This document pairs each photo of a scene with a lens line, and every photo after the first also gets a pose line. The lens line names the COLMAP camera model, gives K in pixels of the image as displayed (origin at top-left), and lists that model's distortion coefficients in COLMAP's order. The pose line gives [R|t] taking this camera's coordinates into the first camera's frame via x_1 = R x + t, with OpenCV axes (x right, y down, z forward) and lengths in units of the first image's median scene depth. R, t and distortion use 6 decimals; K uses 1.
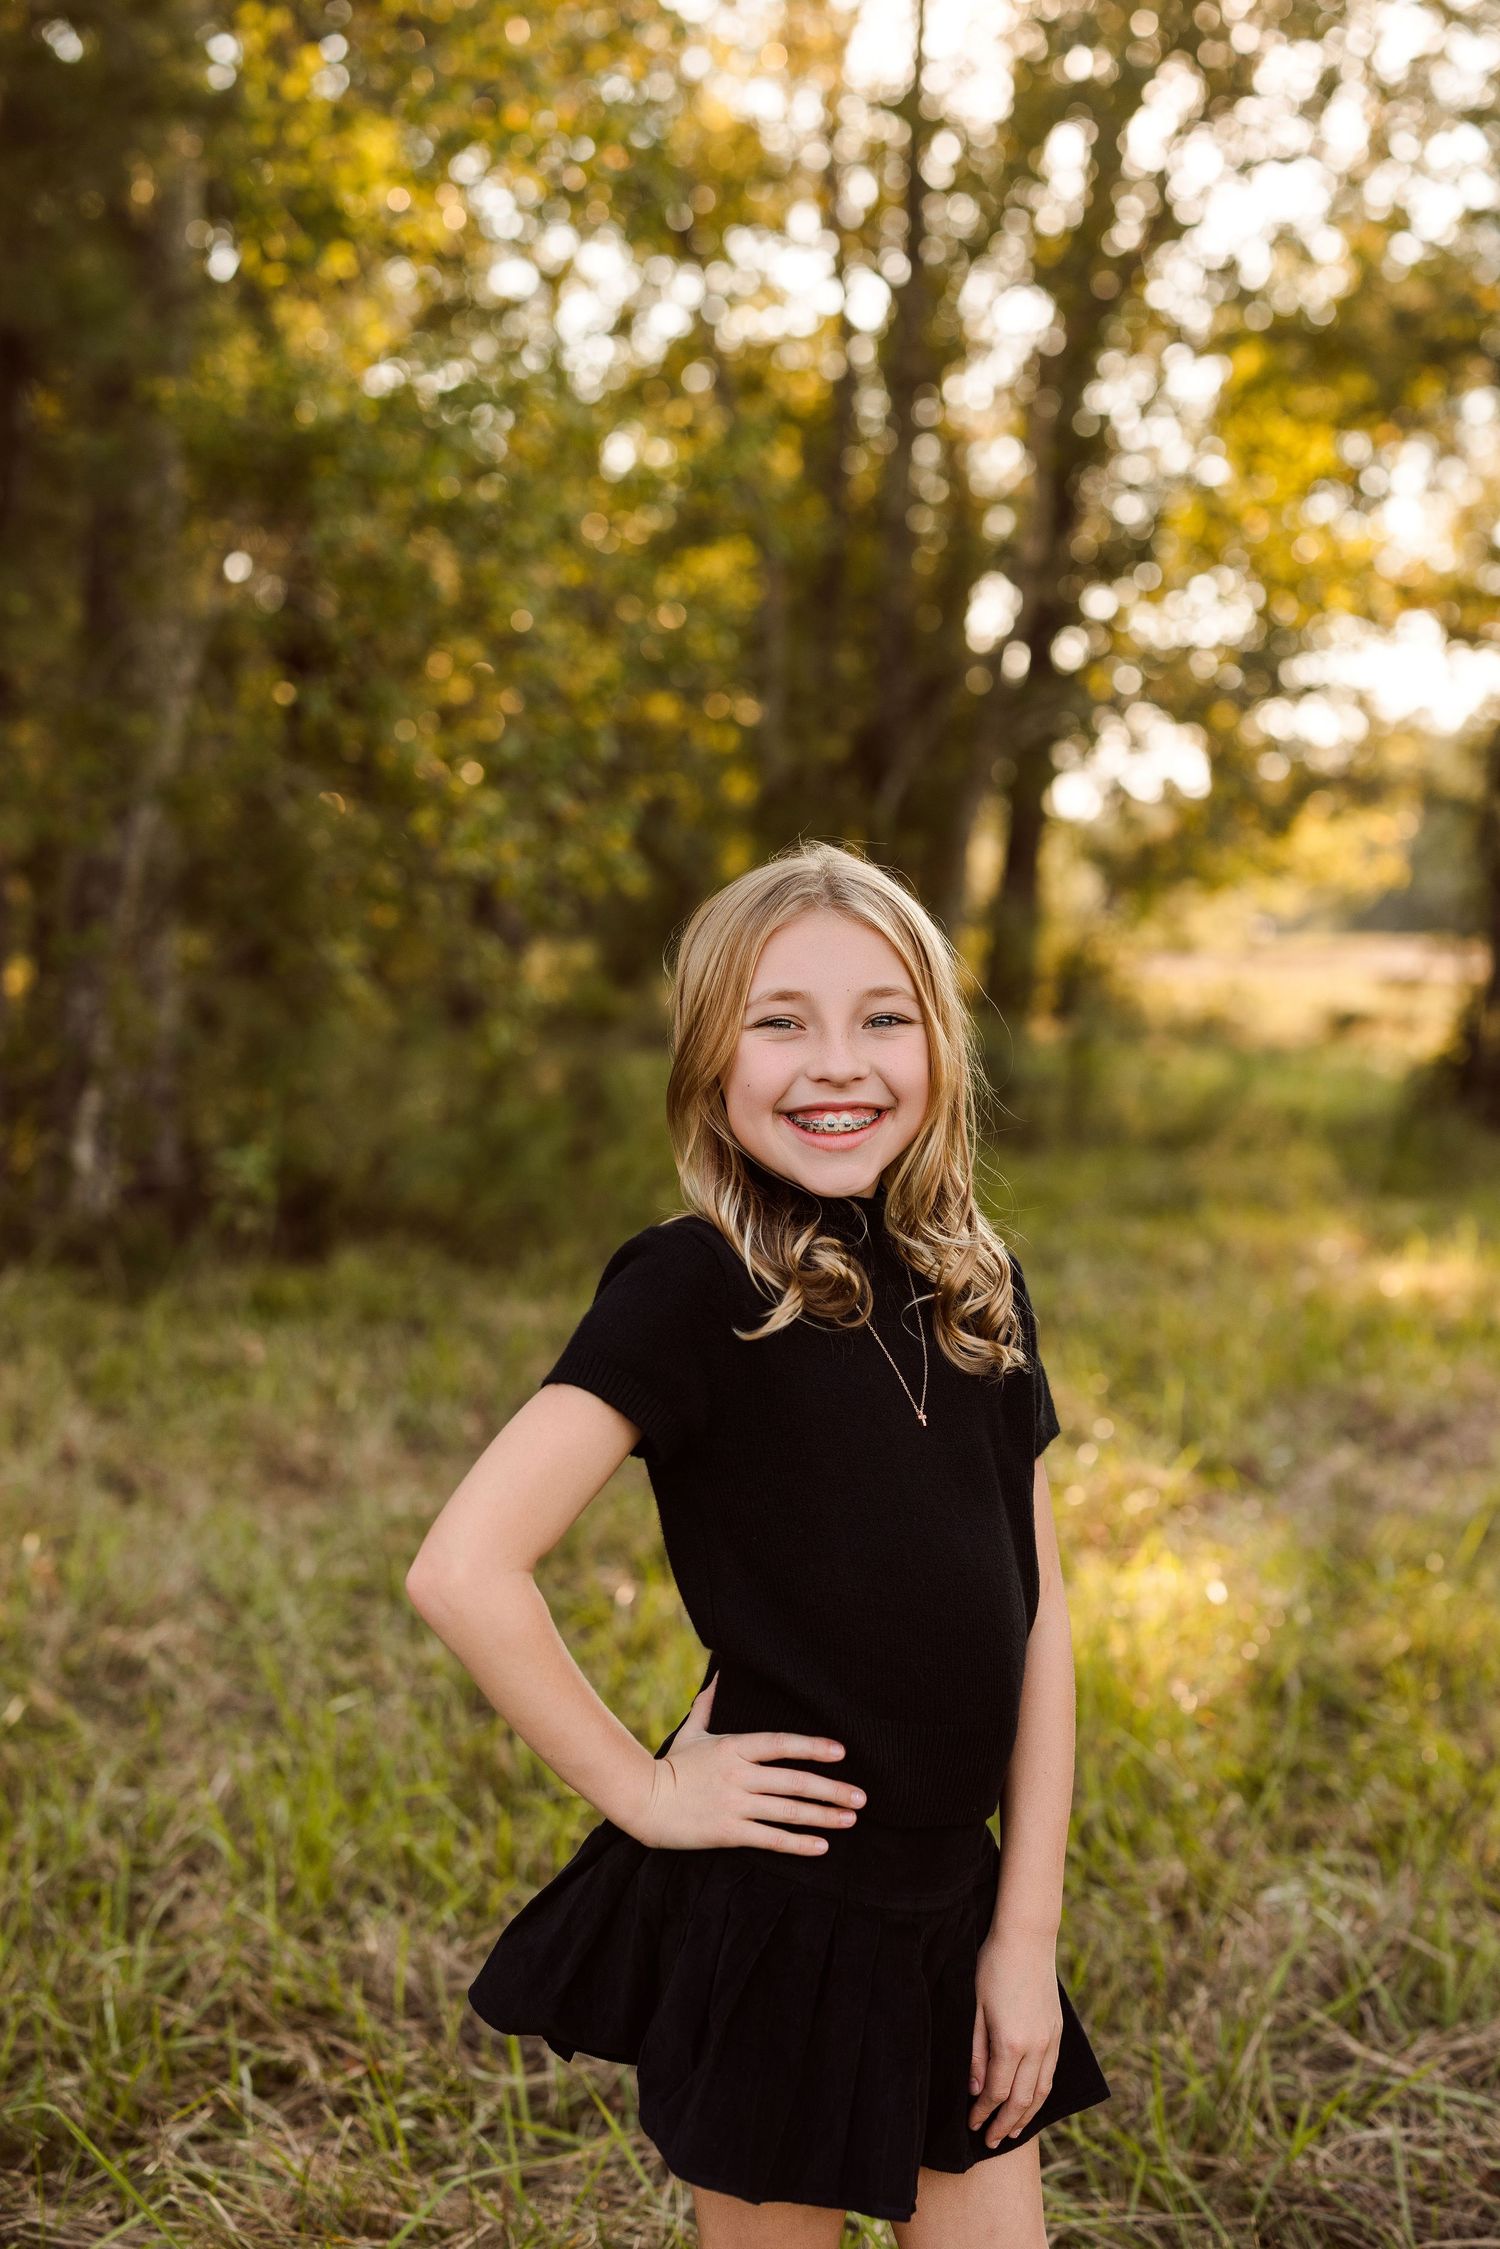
lens RADIAL K [[3246.4, 0, 750.0], [0, 3246.4, 1124.5], [0, 0, 1]] dist [0.003441, 0.002640]
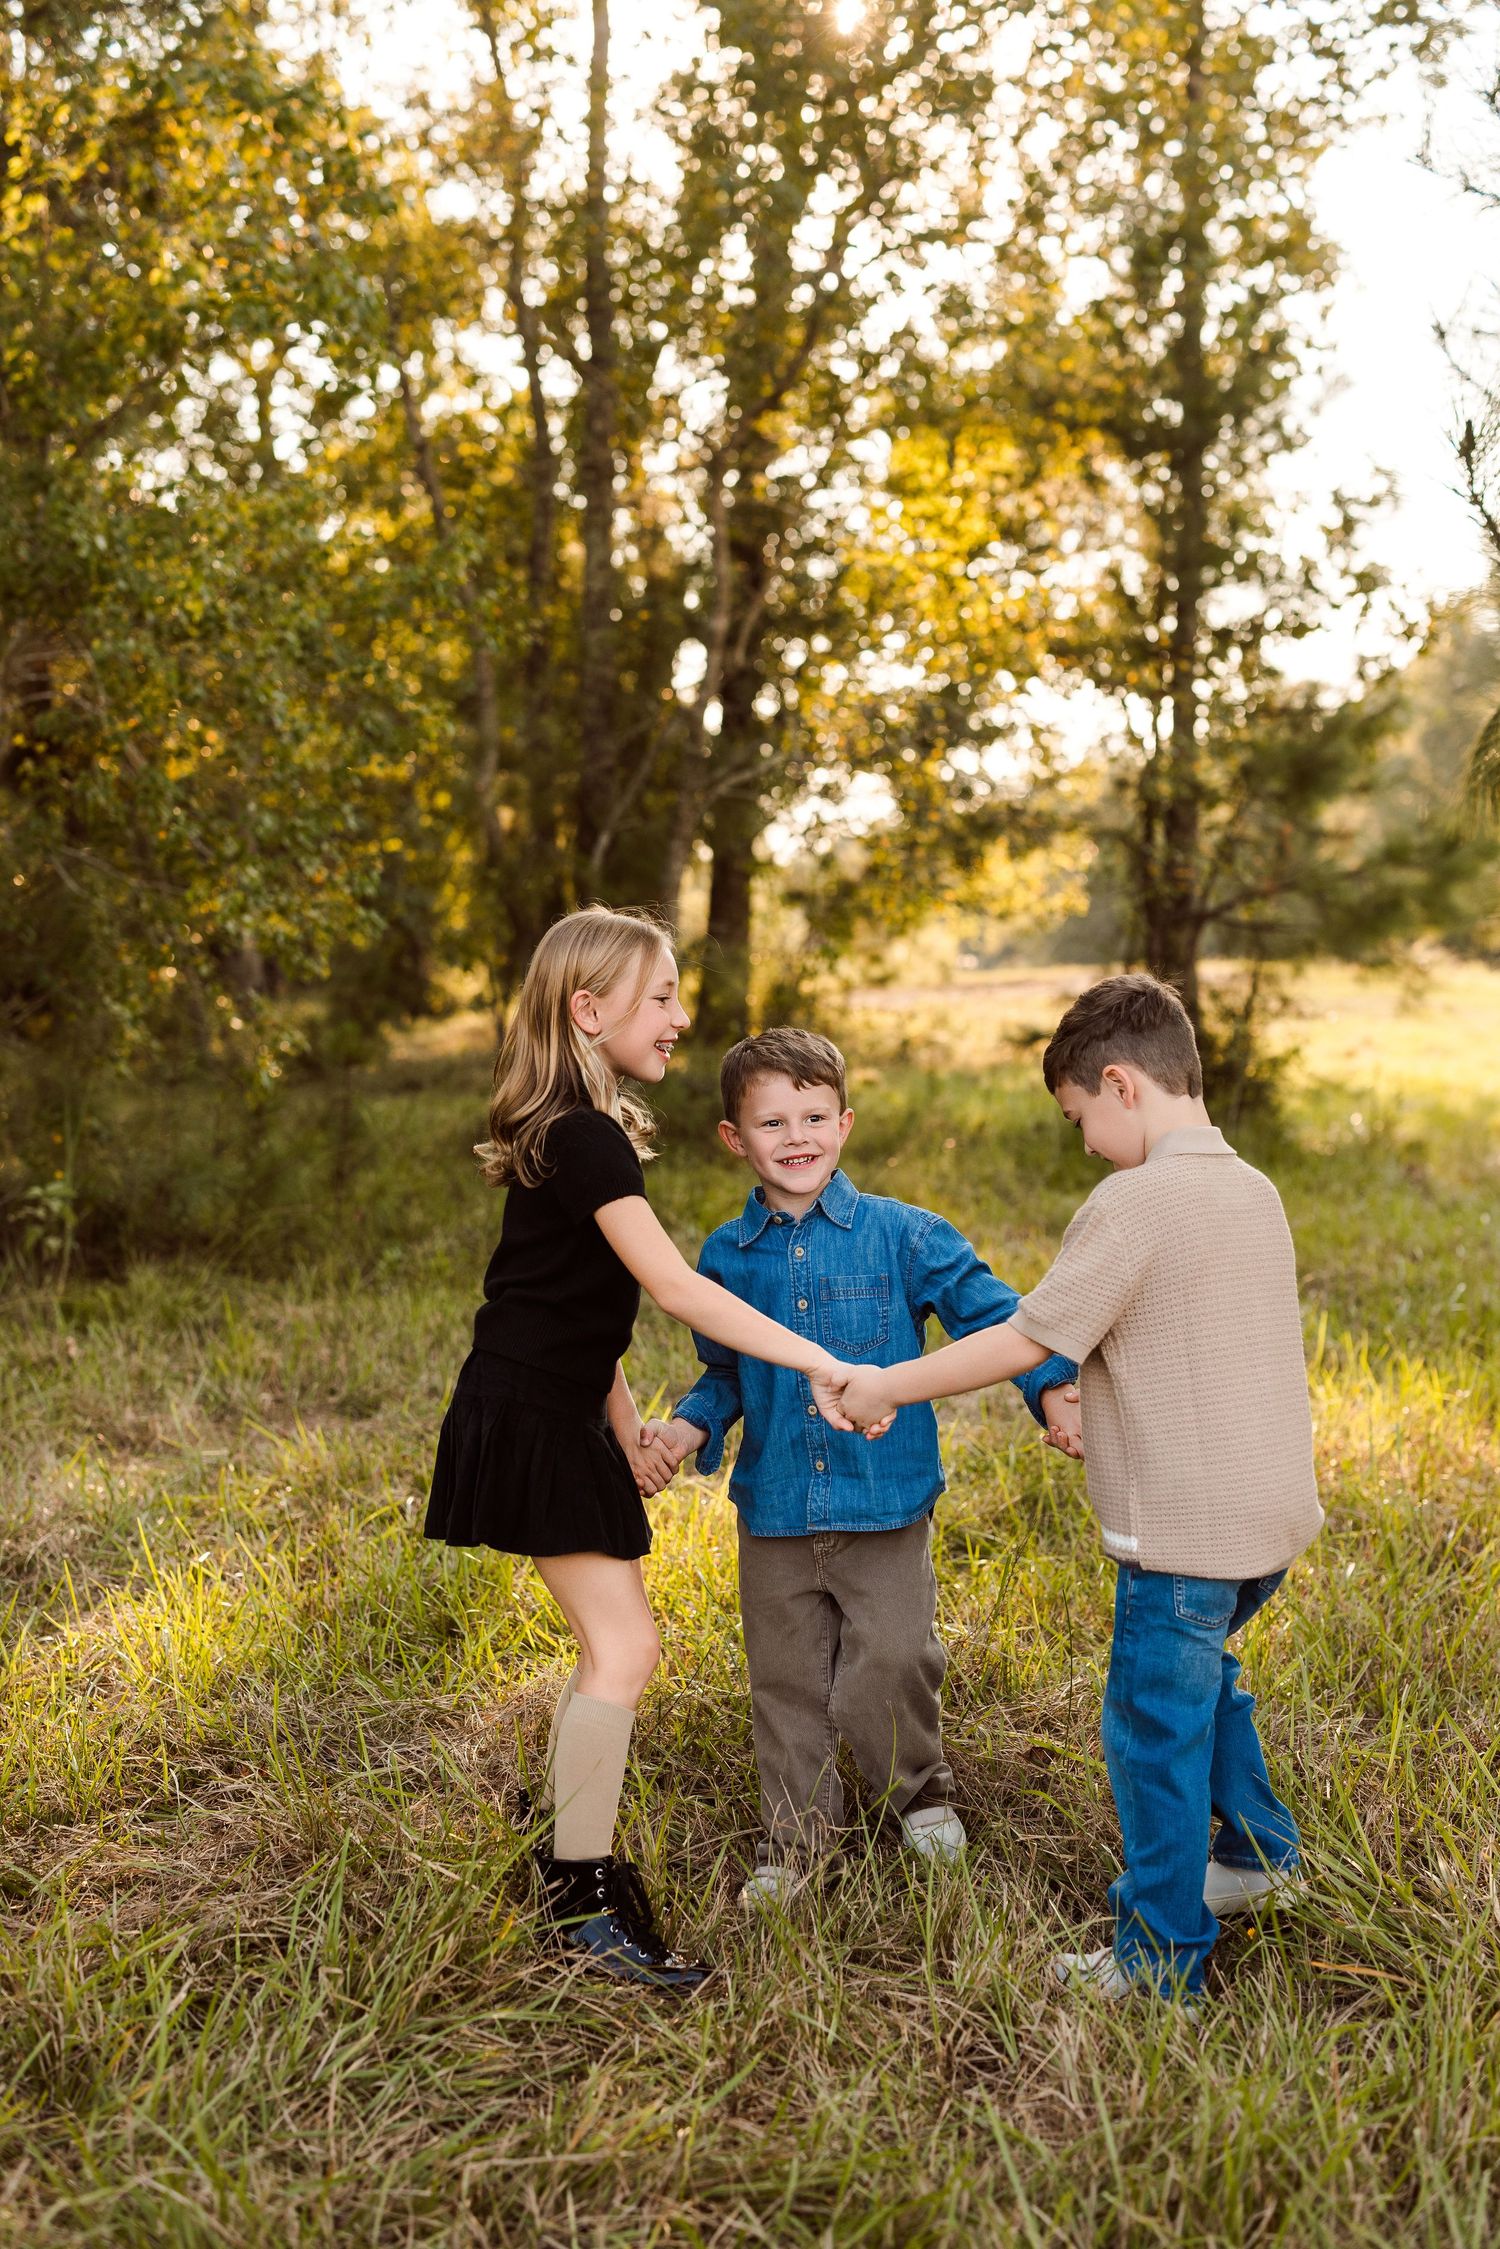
lens RADIAL K [[3225.2, 0, 750.0], [0, 3225.2, 1124.5], [0, 0, 1]] dist [0.006155, 0.043461]
pose [[0.995445, -0.044427, 0.084349, -0.001970], [0.045602, 0.998887, -0.012054, 0.006000], [-0.083720, 0.015845, 0.996363, -0.074718]]
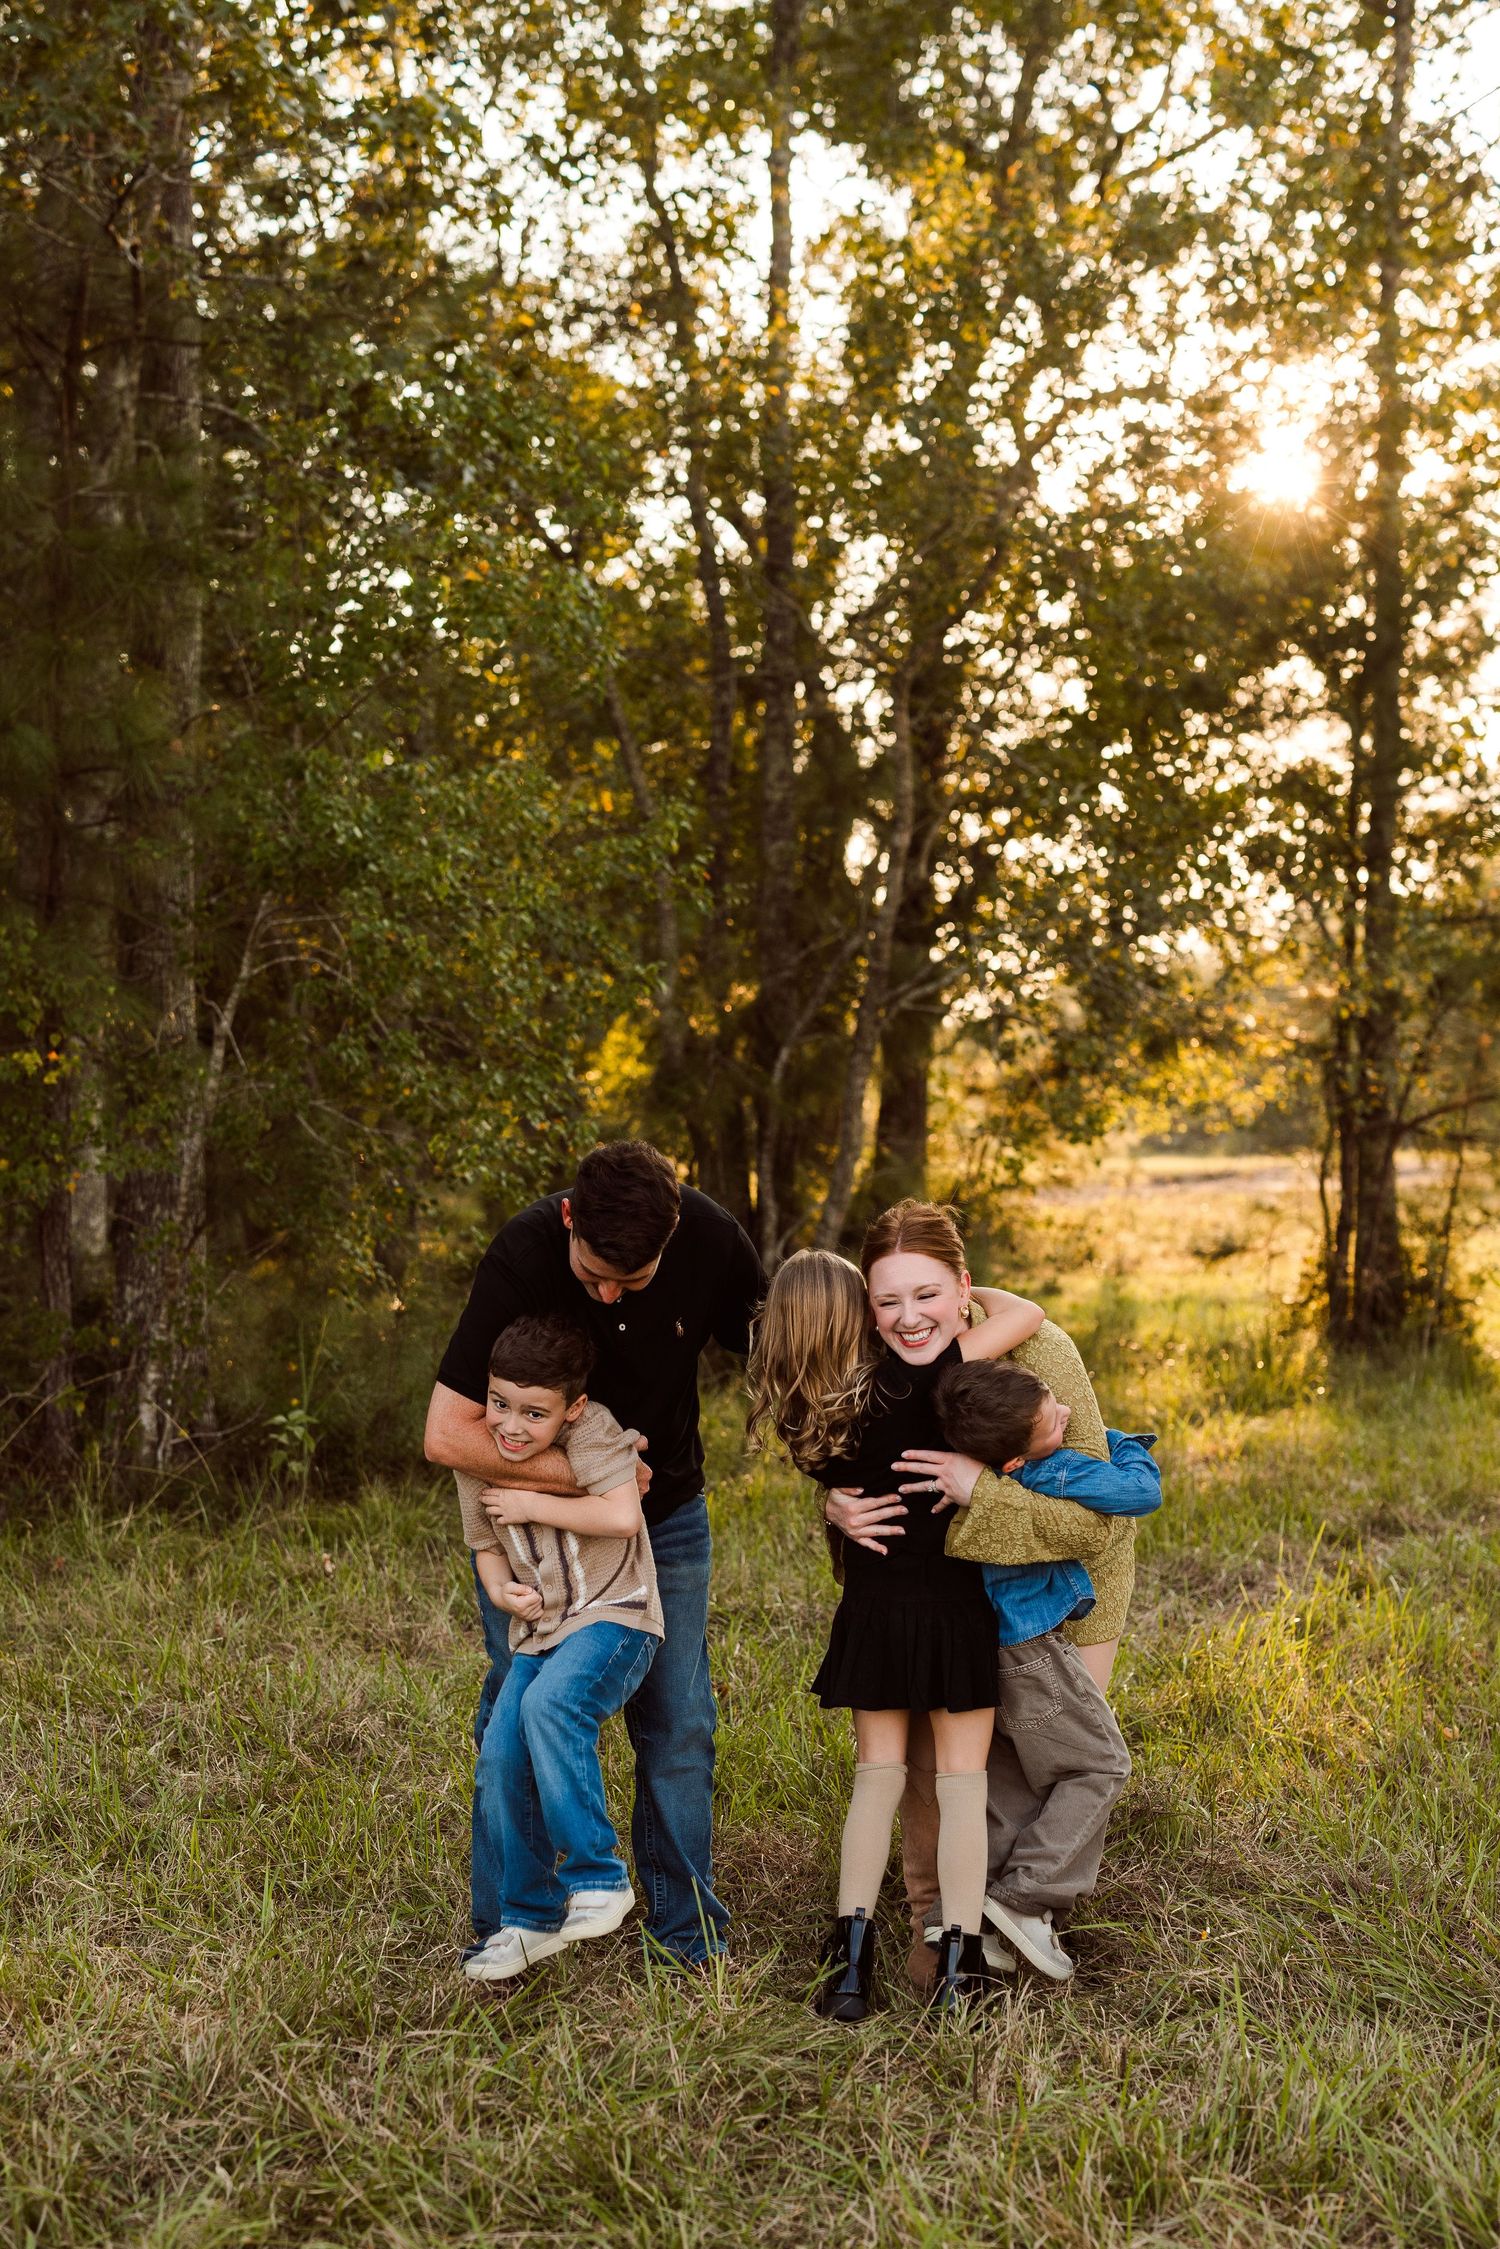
lens RADIAL K [[3677.2, 0, 700.7], [0, 3677.2, 1248.4], [0, 0, 1]] dist [0.002604, 0.067600]
pose [[0.998812, -0.040549, 0.027034, -0.016941], [0.041424, 0.998609, -0.032615, -0.000757], [-0.025674, 0.033697, 0.999102, -0.196478]]
